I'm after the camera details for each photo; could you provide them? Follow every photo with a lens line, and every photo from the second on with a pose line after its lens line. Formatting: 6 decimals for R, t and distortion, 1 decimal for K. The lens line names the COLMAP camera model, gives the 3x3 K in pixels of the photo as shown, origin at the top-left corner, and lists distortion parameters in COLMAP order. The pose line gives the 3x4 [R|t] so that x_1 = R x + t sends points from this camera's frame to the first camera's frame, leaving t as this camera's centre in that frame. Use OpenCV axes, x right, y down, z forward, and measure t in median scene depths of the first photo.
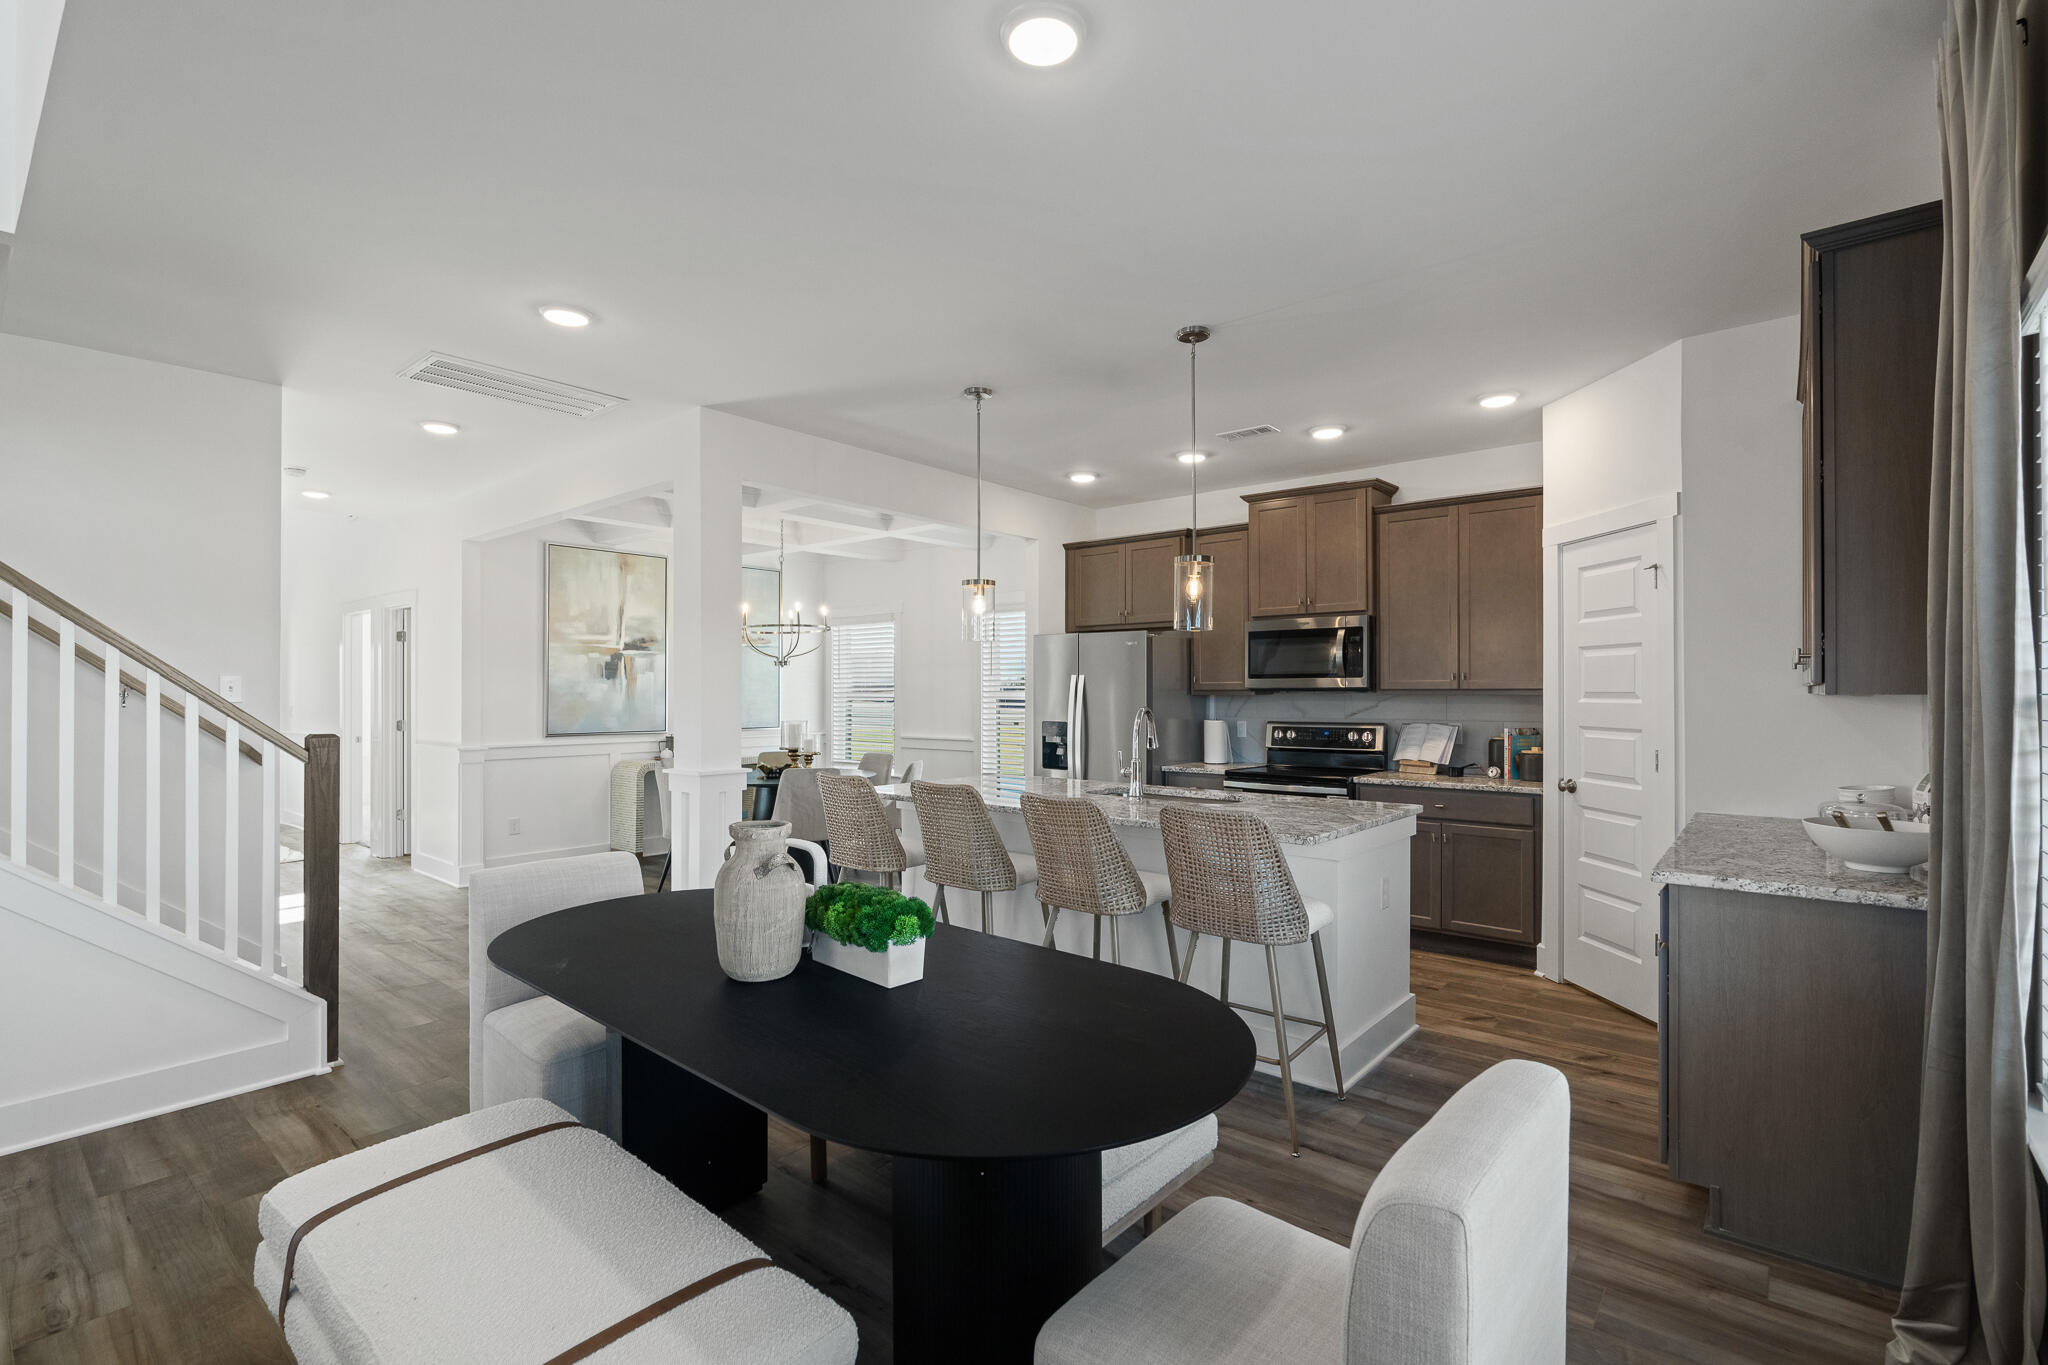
lens RADIAL K [[929.9, 0, 1016.2], [0, 929.9, 684.7], [0, 0, 1]] dist [-0.000725, -0.000108]
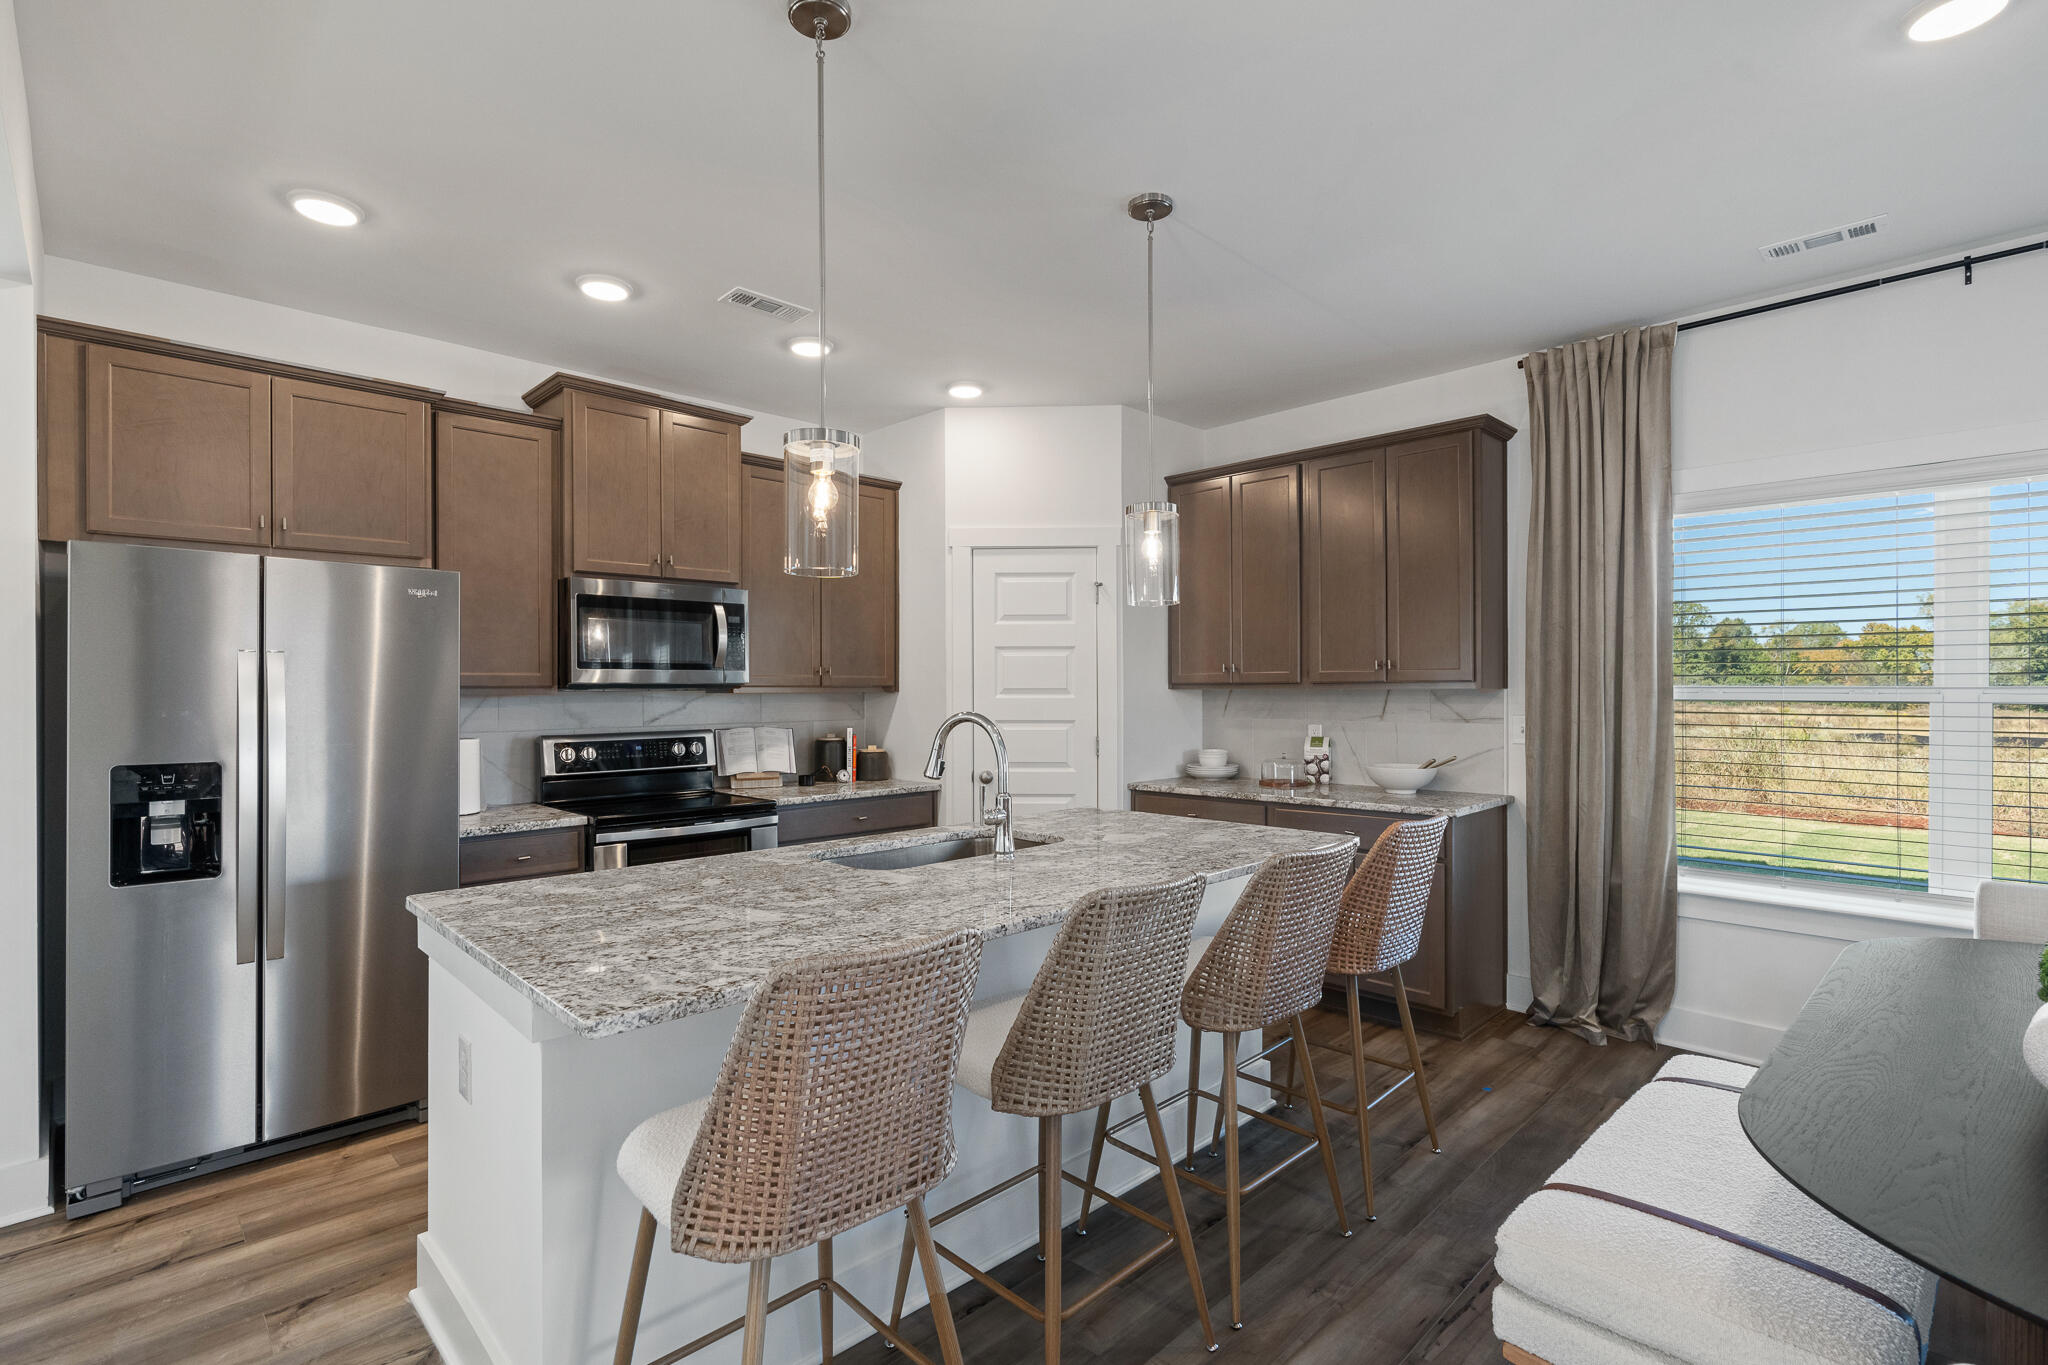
lens RADIAL K [[953.3, 0, 1014.0], [0, 953.3, 688.7], [0, 0, 1]] dist [-0.003636, 0.000223]
pose [[0.098314, 0.000307, 0.995155, -0.391096], [-0.004781, 0.999989, 0.000164, 0.006232], [-0.995144, -0.004774, 0.098315, 0.696661]]
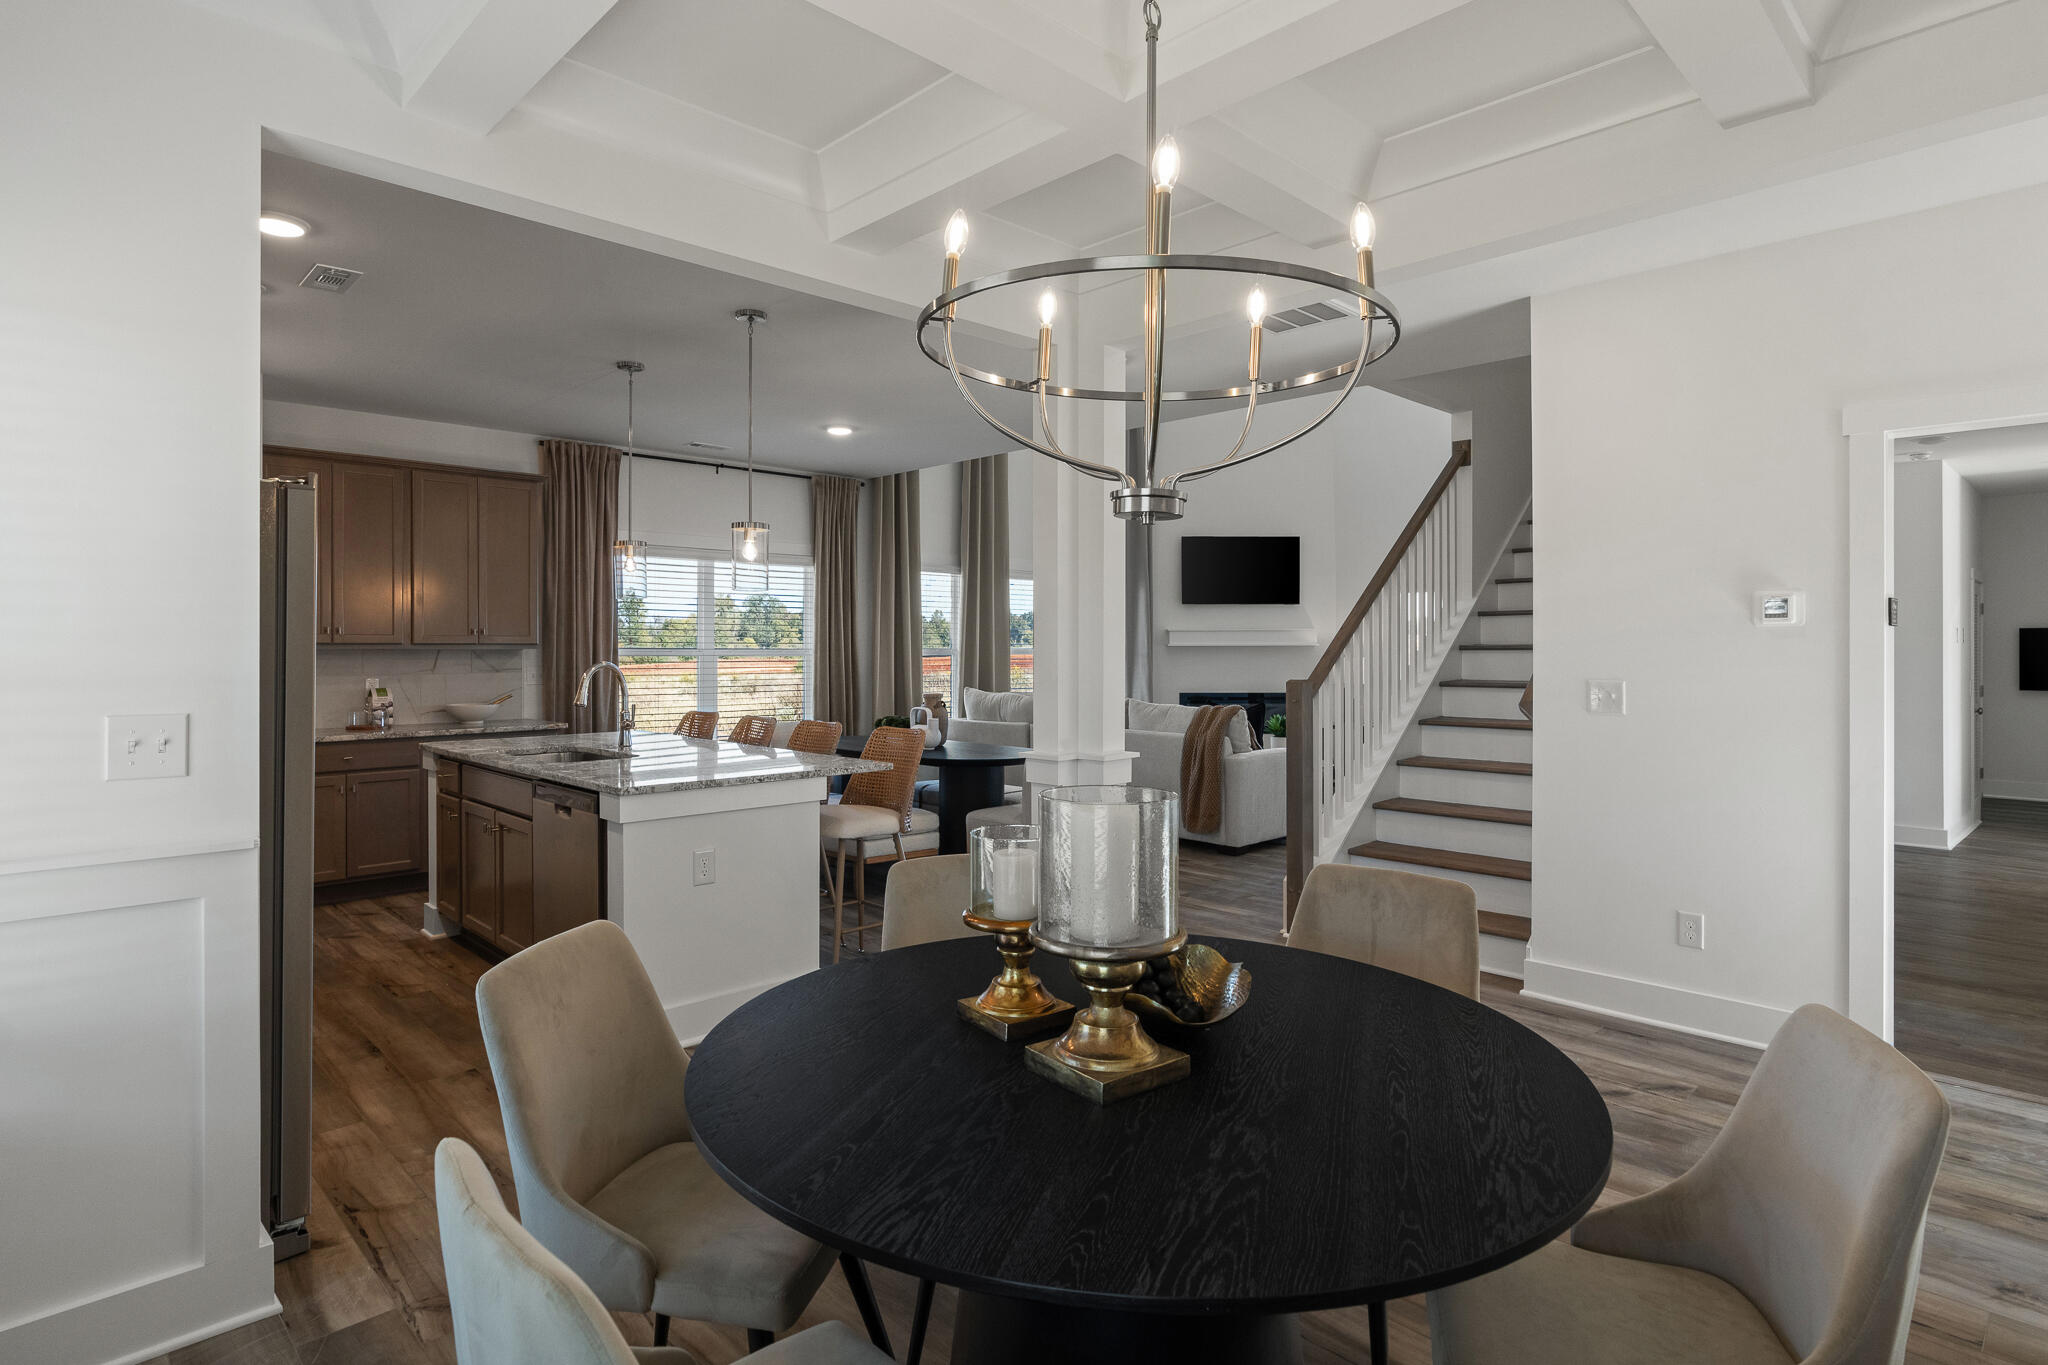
lens RADIAL K [[1078.1, 0, 1013.6], [0, 1078.1, 649.7], [0, 0, 1]] dist [0.001140, 0.000058]
pose [[-0.994943, -0.002937, 0.100394, -0.323387], [-0.003505, 0.999979, -0.005479, 0.010128], [-0.100376, -0.005803, -0.994933, 1.632410]]
